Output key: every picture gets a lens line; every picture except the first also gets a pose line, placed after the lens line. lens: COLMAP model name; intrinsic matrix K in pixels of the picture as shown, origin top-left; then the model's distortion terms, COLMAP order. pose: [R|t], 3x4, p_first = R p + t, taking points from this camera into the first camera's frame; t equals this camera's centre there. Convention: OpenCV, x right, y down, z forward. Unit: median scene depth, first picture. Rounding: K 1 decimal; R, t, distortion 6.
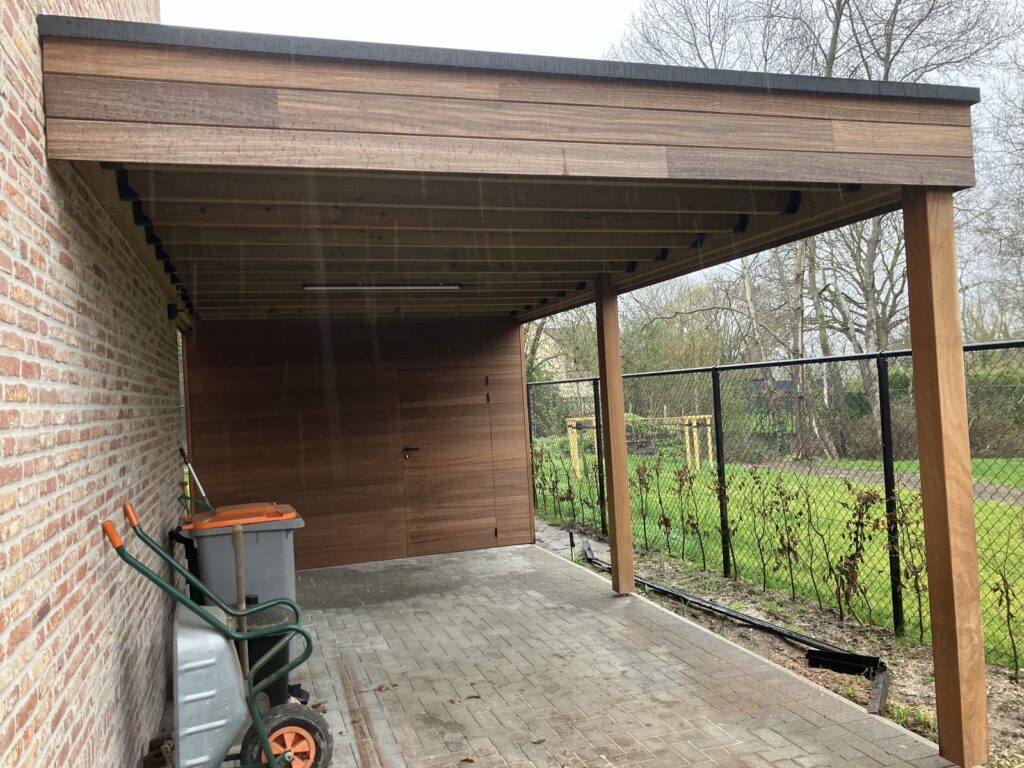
lens RADIAL K [[843.4, 0, 508.7], [0, 843.4, 388.1], [0, 0, 1]] dist [0.014177, 0.005413]
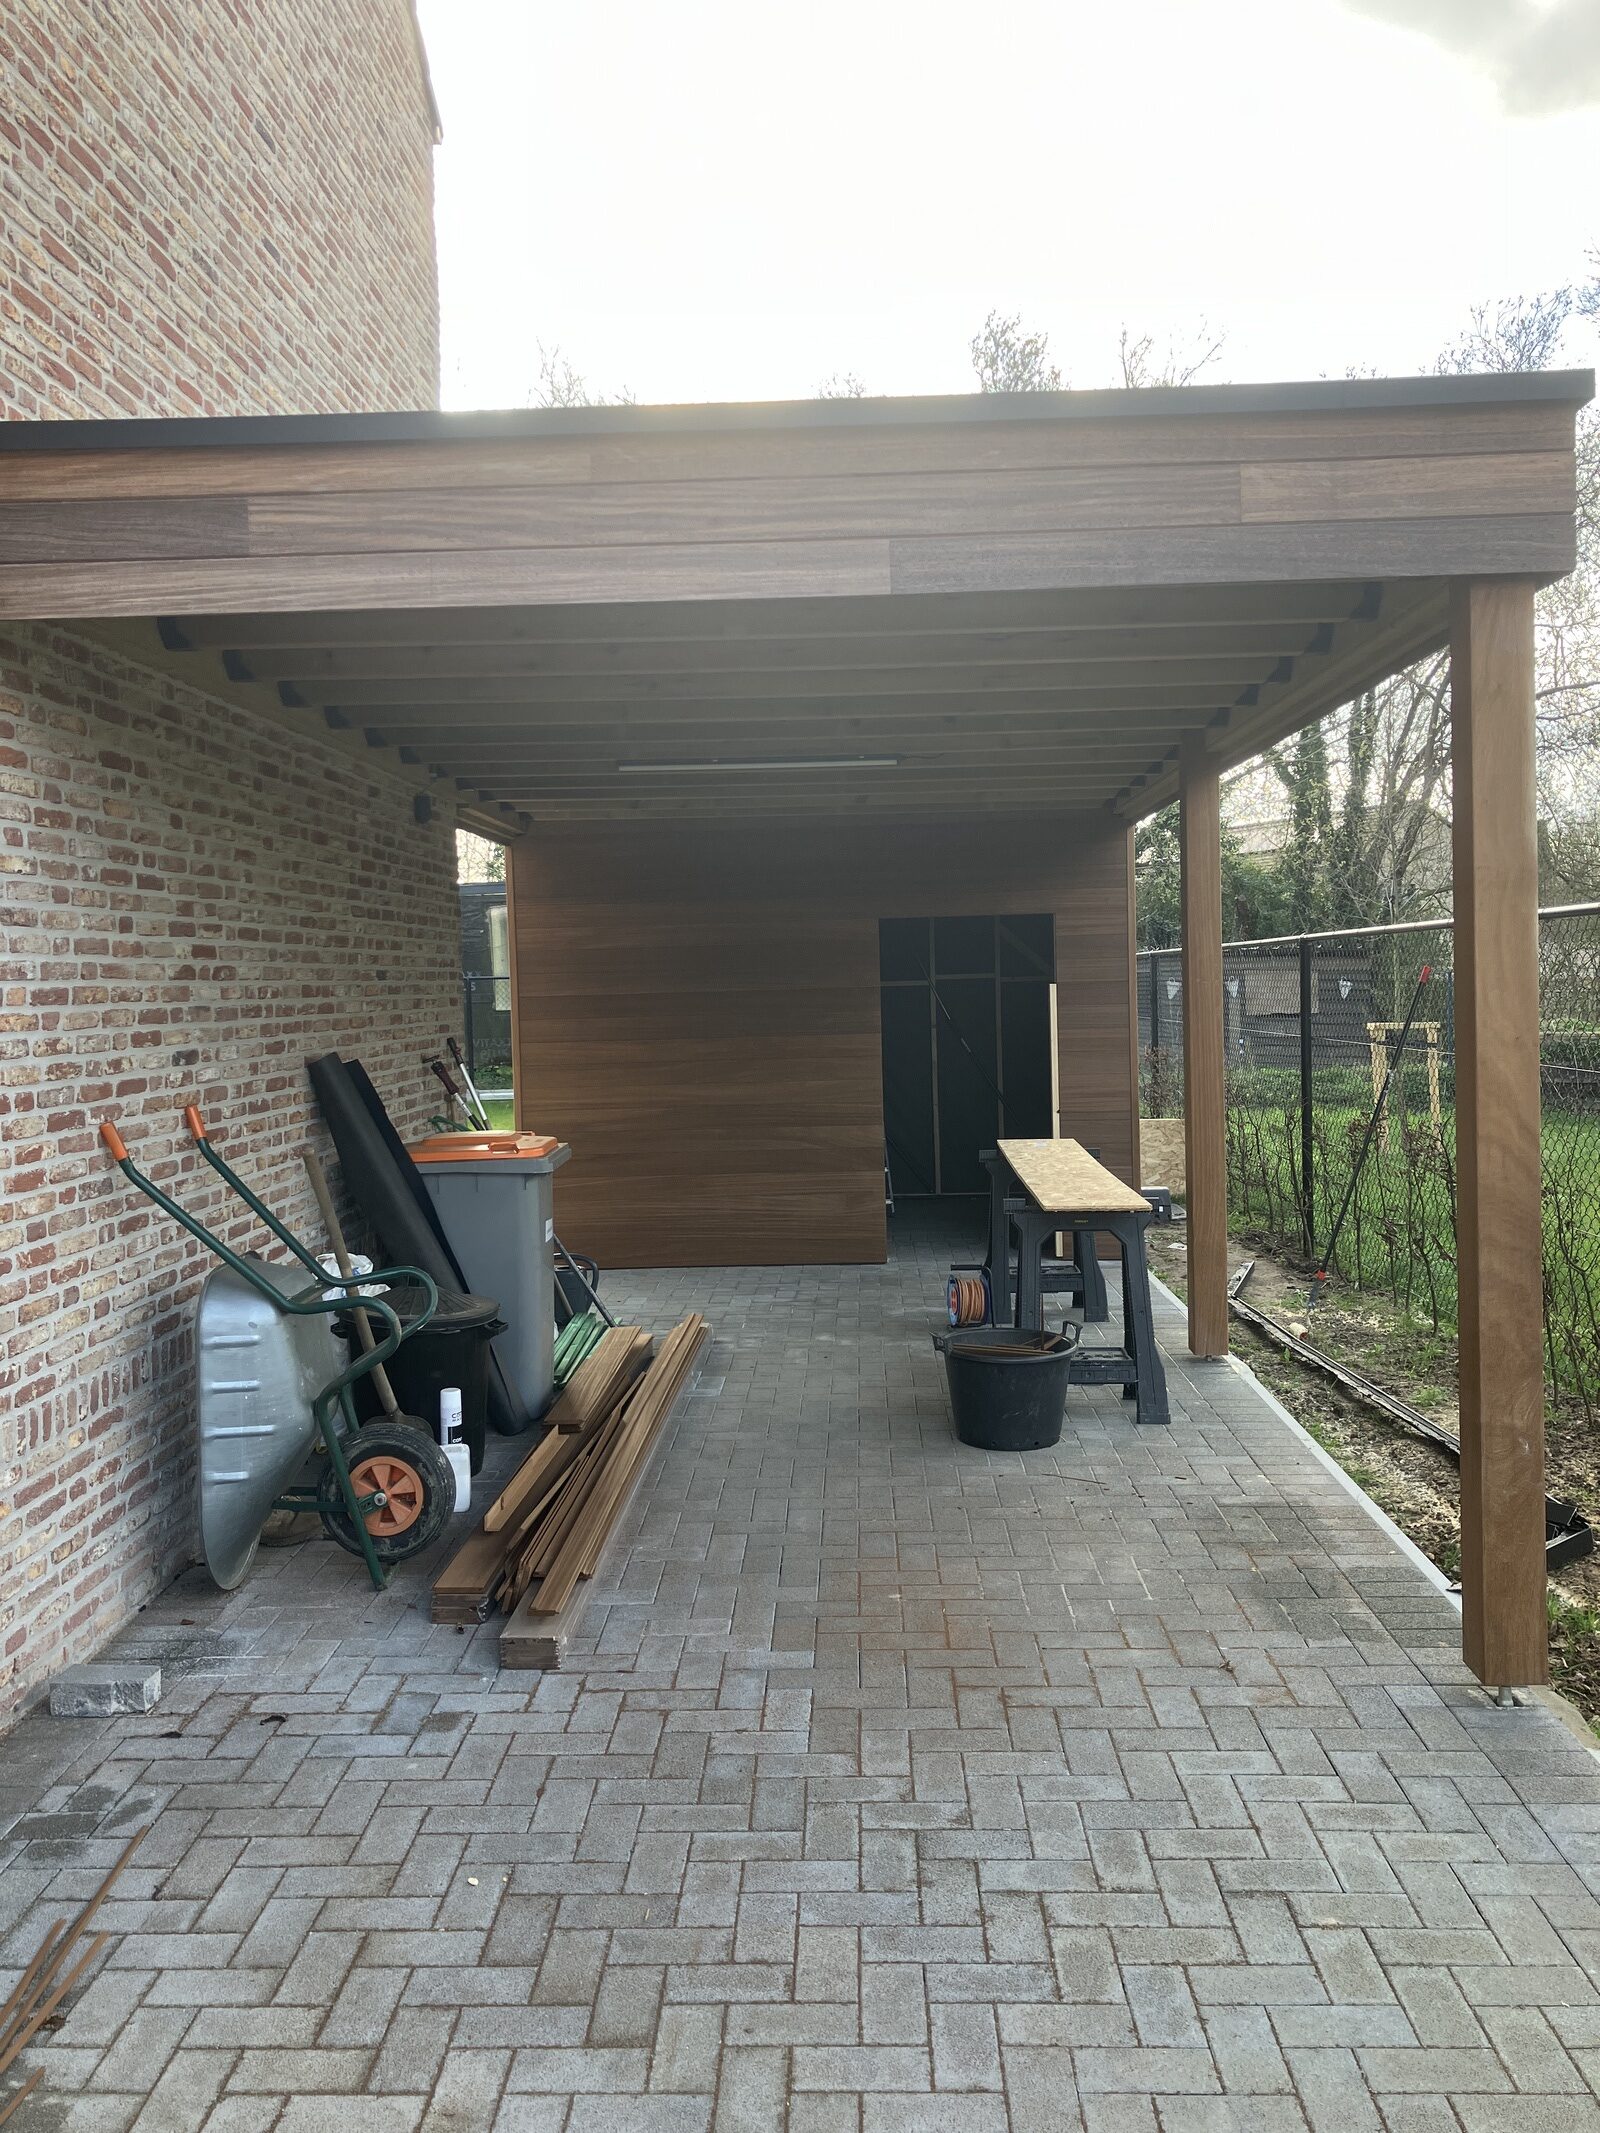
lens RADIAL K [[1756.7, 0, 797.4], [0, 1756.7, 1069.4], [0, 0, 1]] dist [0.014177, 0.005413]
pose [[0.943465, 0.047239, -0.328089, 0.472216], [-0.025078, 0.997129, 0.071454, -0.004891], [0.330522, -0.059186, 0.941940, -0.162741]]
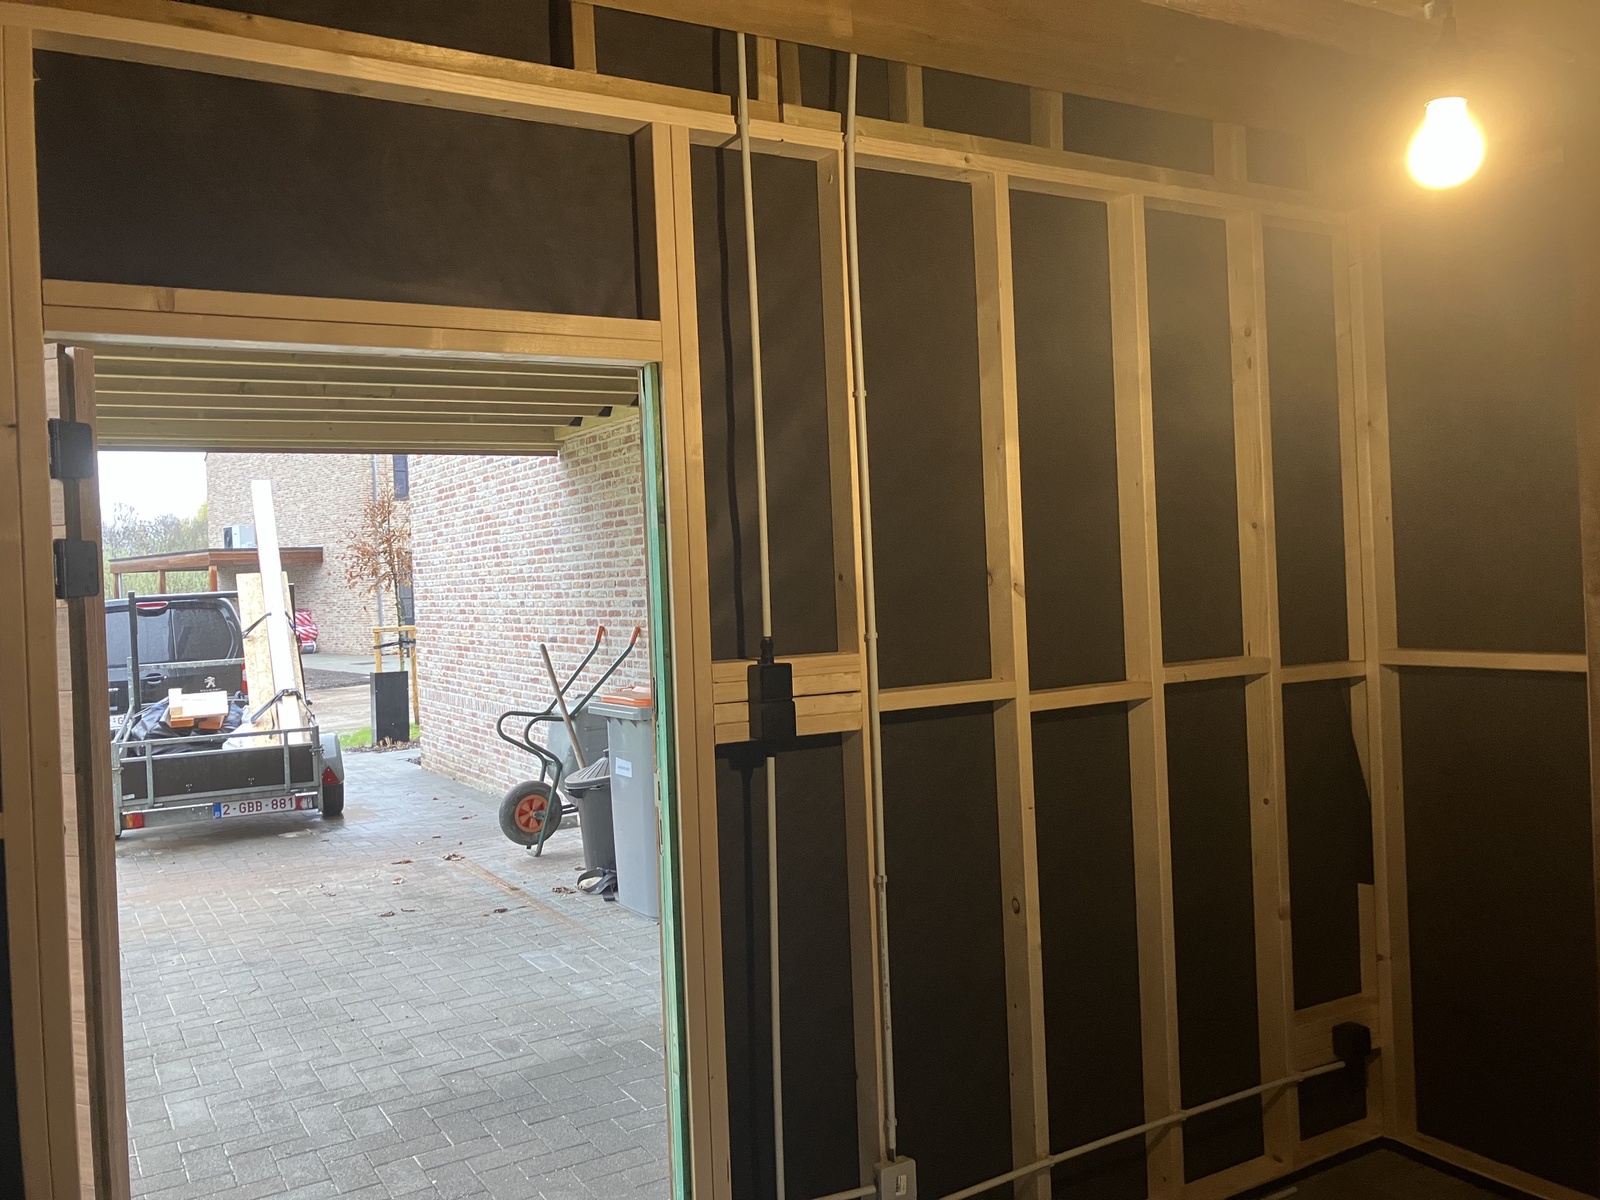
lens RADIAL K [[1317.7, 0, 794.8], [0, 1317.7, 606.4], [0, 0, 1]] dist [0.014177, 0.005413]
pose [[-0.968160, 0.104537, -0.227458, -0.211466], [0.099367, 0.994466, 0.034096, 0.055261], [0.229764, 0.010409, -0.973191, 3.222846]]
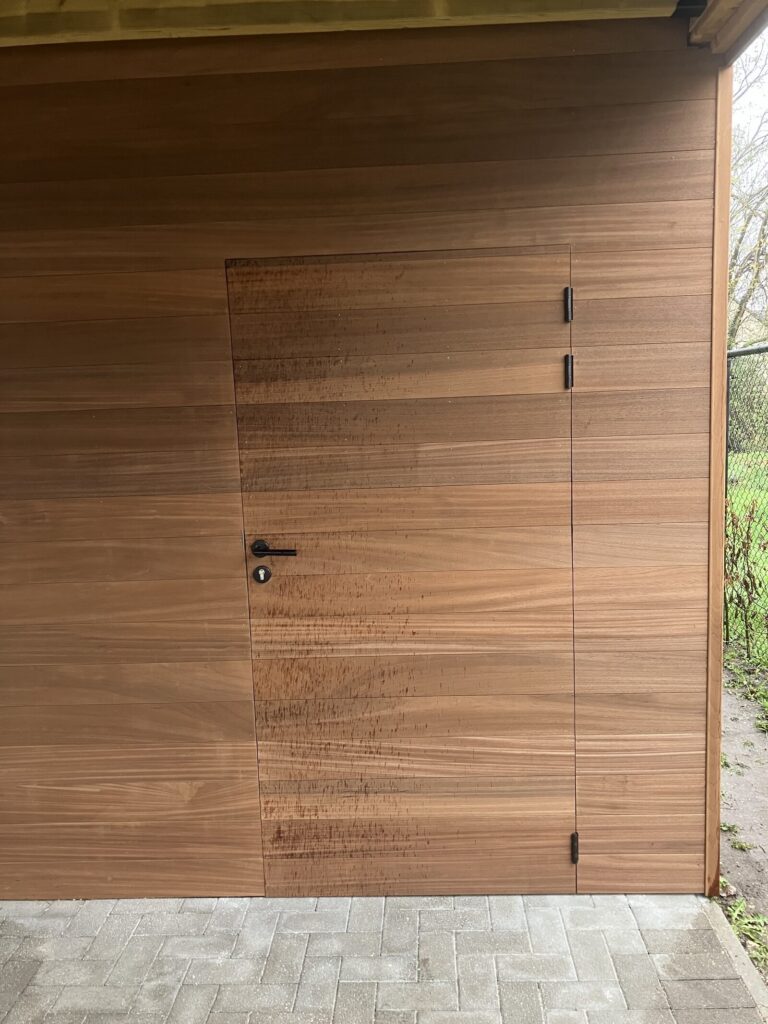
lens RADIAL K [[843.4, 0, 382.8], [0, 843.4, 513.4], [0, 0, 1]] dist [0.014177, 0.005413]
pose [[0.938256, 0.067758, -0.339242, 0.035811], [-0.014496, 0.987470, 0.157138, 0.037593], [0.345639, -0.142518, 0.927482, 1.883624]]
